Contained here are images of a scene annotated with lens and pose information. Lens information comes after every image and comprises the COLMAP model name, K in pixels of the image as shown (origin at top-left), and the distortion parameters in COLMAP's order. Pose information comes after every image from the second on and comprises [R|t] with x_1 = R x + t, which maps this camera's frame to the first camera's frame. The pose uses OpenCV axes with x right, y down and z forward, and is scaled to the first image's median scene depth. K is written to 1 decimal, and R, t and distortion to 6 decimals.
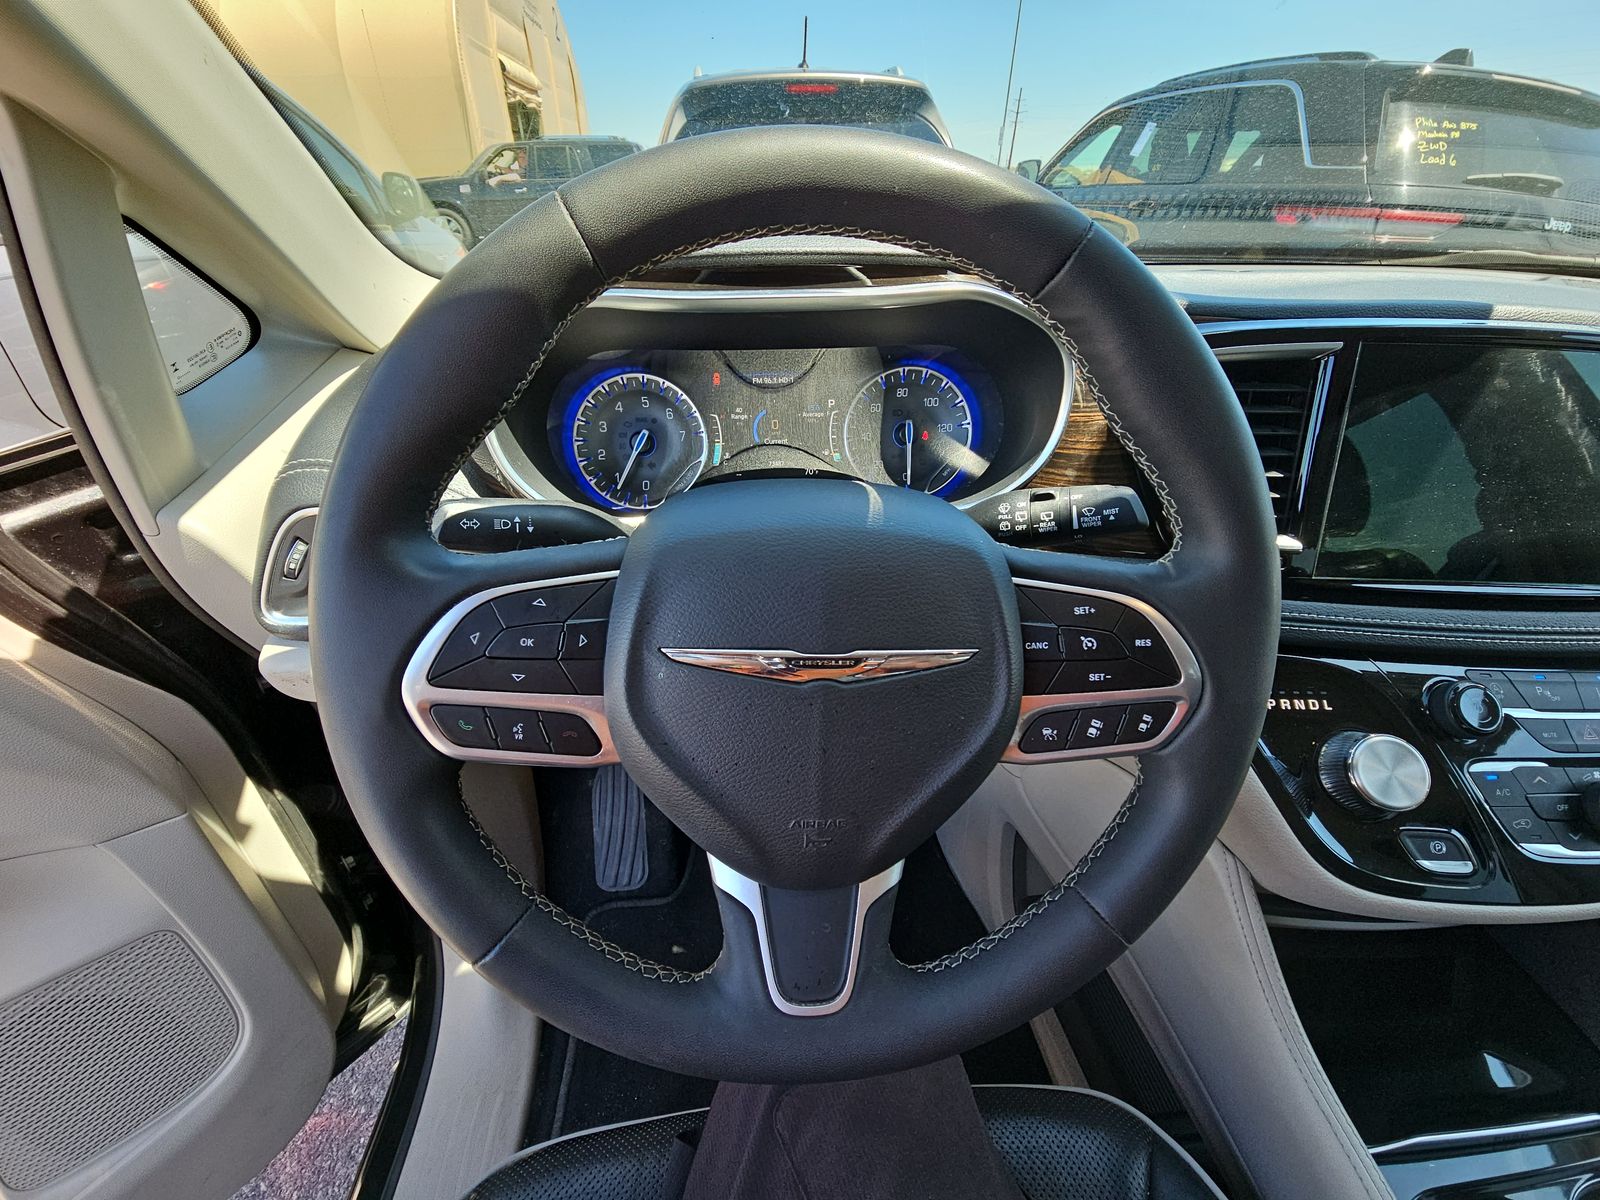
lens RADIAL K [[643.7, 0, 800.0], [0, 643.7, 600.0], [0, 0, 1]] dist [0.034067, -0.023725]
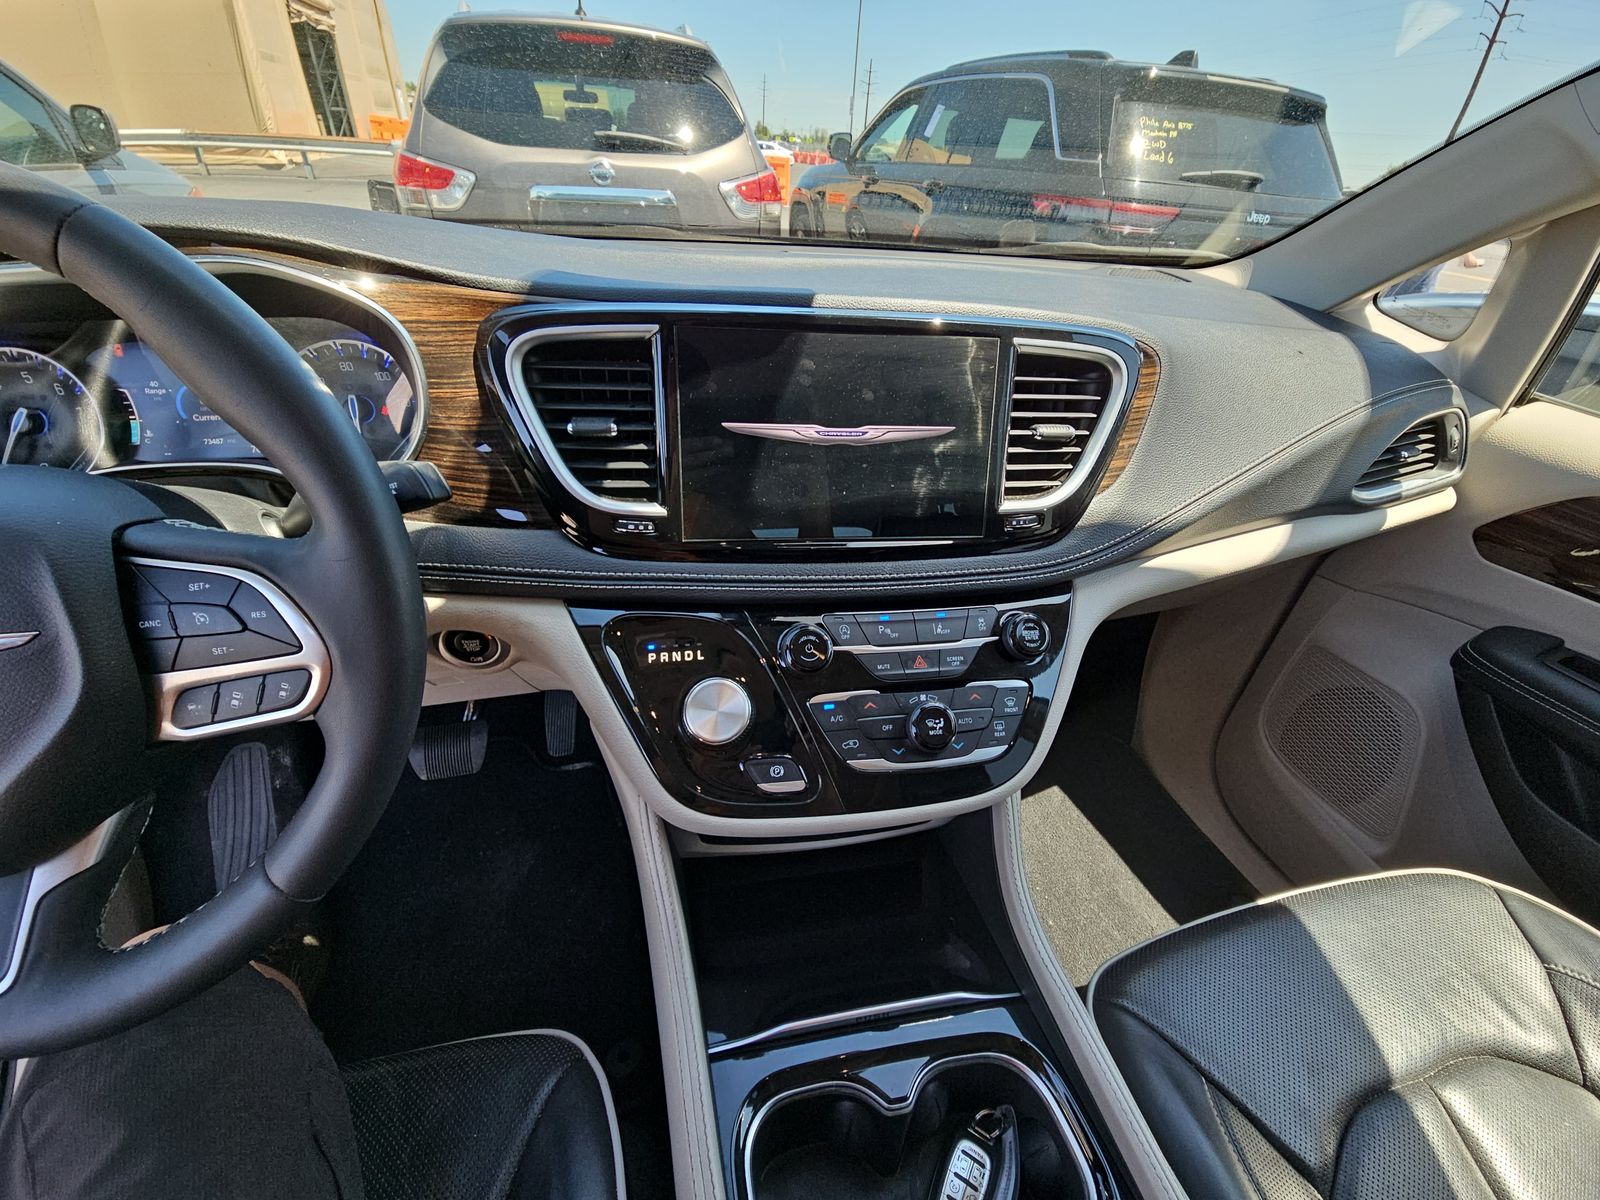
lens RADIAL K [[657.4, 0, 805.2], [0, 657.4, 593.3], [0, 0, 1]] dist [0.017845, -0.016320]
pose [[0.978526, -0.058597, 0.197620, 0.622209], [0.053248, 0.998060, 0.032278, 0.023417], [-0.199128, -0.021062, 0.979747, -0.112112]]
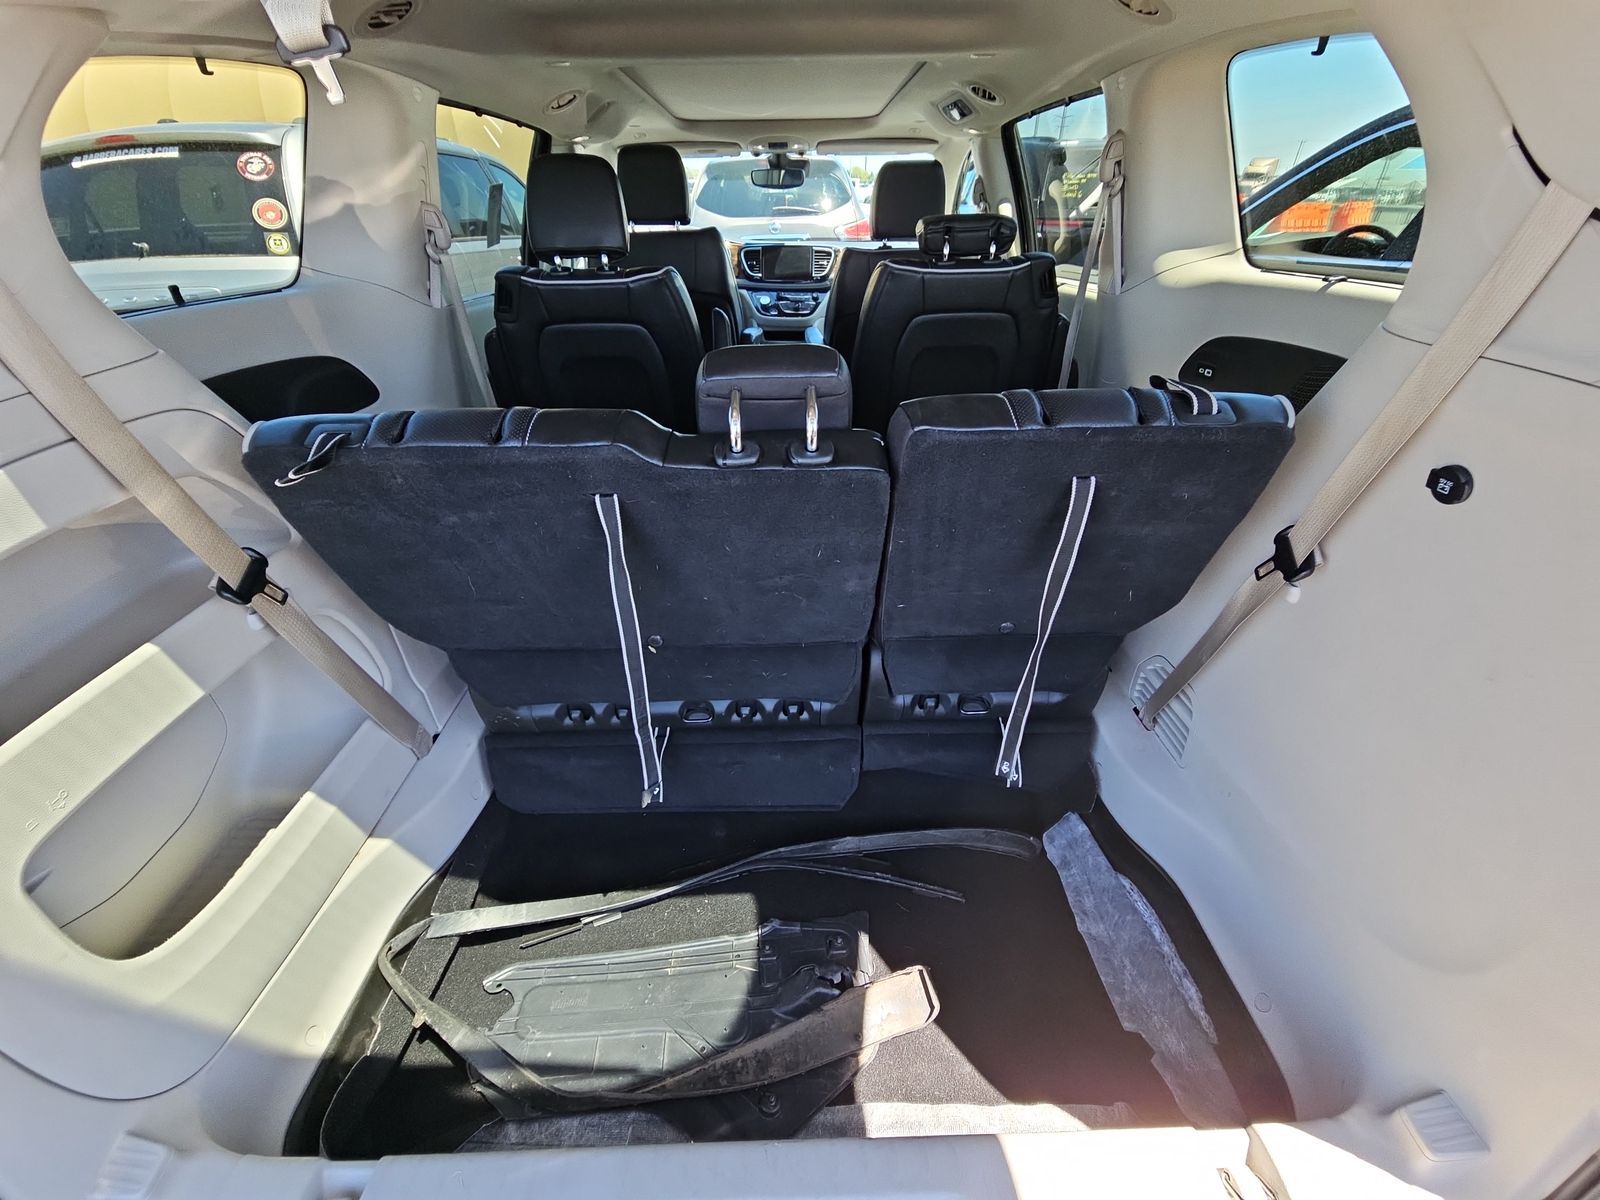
lens RADIAL K [[643.7, 0, 800.0], [0, 643.7, 600.0], [0, 0, 1]] dist [0.034067, -0.023725]
pose [[0.998407, 0.015286, -0.054314, 1.370163], [-0.015974, 0.999797, -0.012262, 3.084733], [0.054116, 0.013110, 0.998449, -5.274944]]
